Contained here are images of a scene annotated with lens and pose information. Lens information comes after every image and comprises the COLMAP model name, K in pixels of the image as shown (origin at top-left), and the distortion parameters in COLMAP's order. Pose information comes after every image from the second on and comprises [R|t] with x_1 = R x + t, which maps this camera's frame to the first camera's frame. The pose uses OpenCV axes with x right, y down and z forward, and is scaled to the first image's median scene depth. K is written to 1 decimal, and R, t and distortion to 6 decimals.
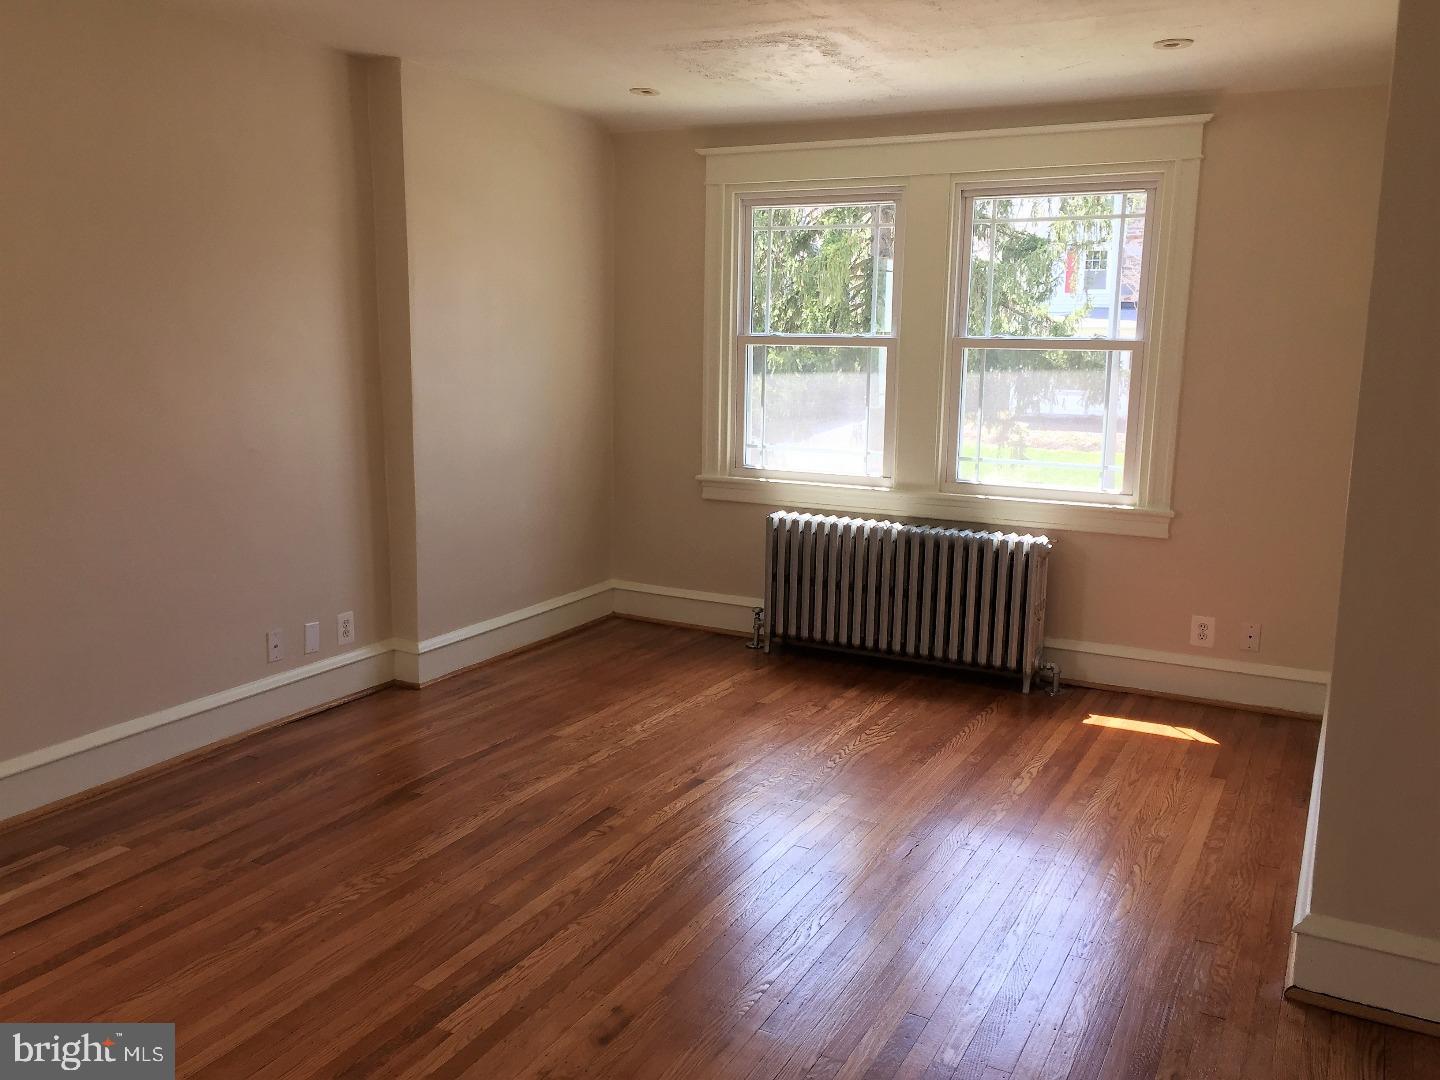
lens RADIAL K [[1219.9, 0, 720.0], [0, 1219.9, 540.0], [0, 0, 1]] dist [0.062225, -0.014444]
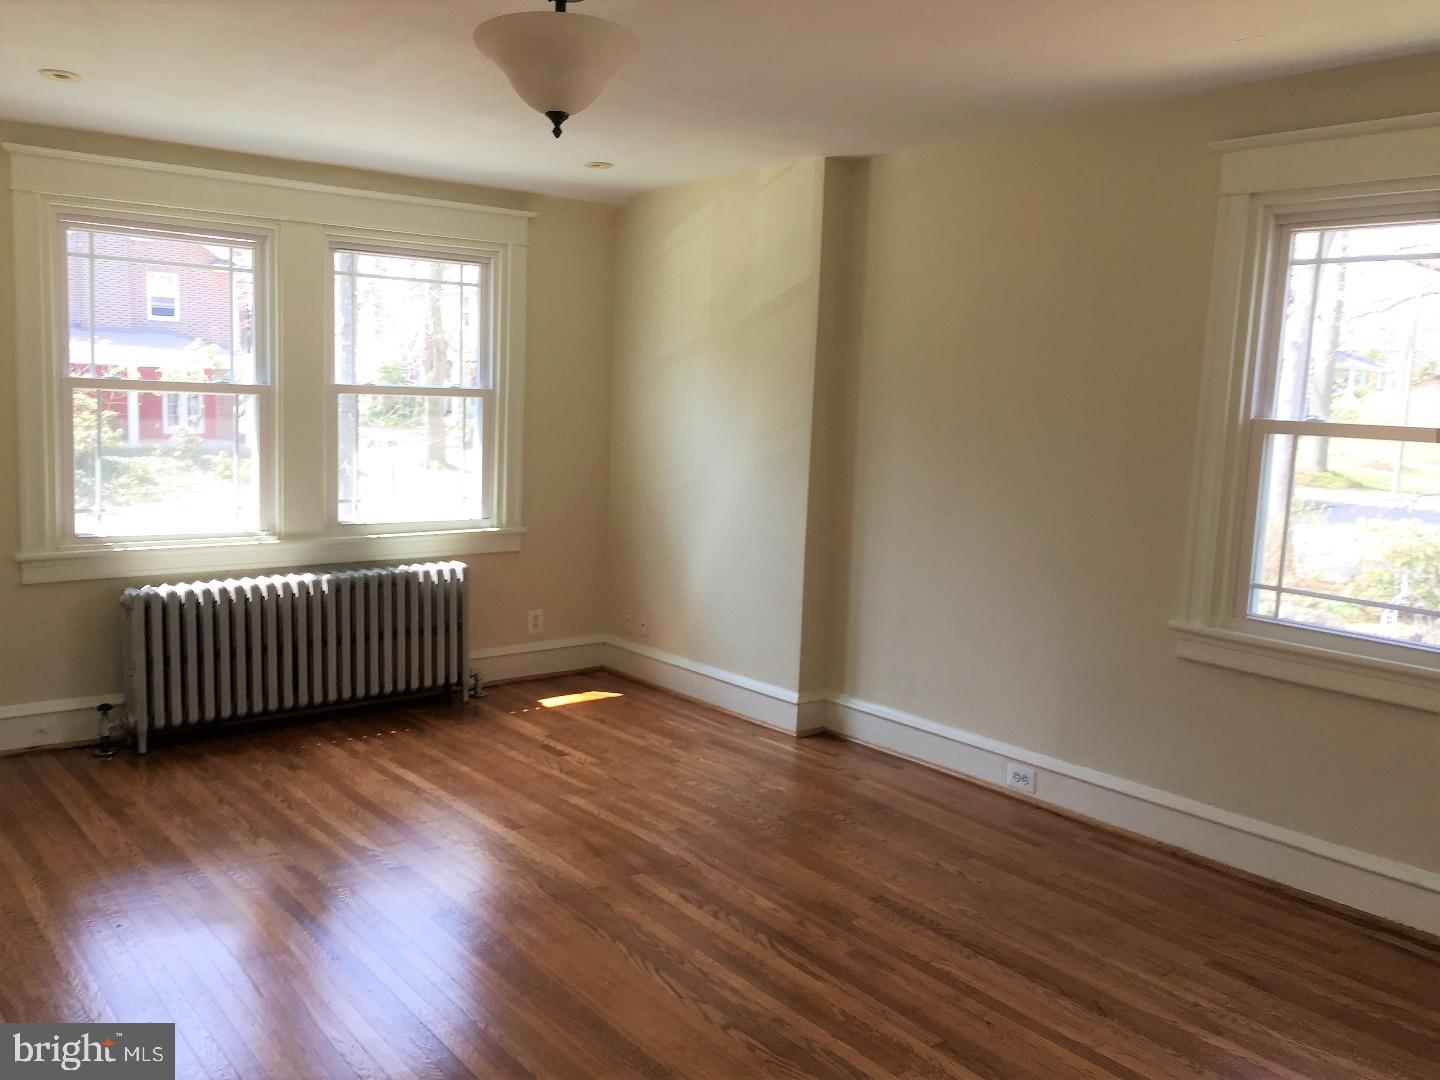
lens RADIAL K [[1209.4, 0, 714.2], [0, 1209.4, 557.2], [0, 0, 1]] dist [-0.003822, -0.009417]
pose [[0.395025, -0.127304, 0.909807, -0.607146], [0.132790, 0.987864, 0.080570, -0.060954], [-0.909022, 0.088986, 0.407136, 0.312083]]
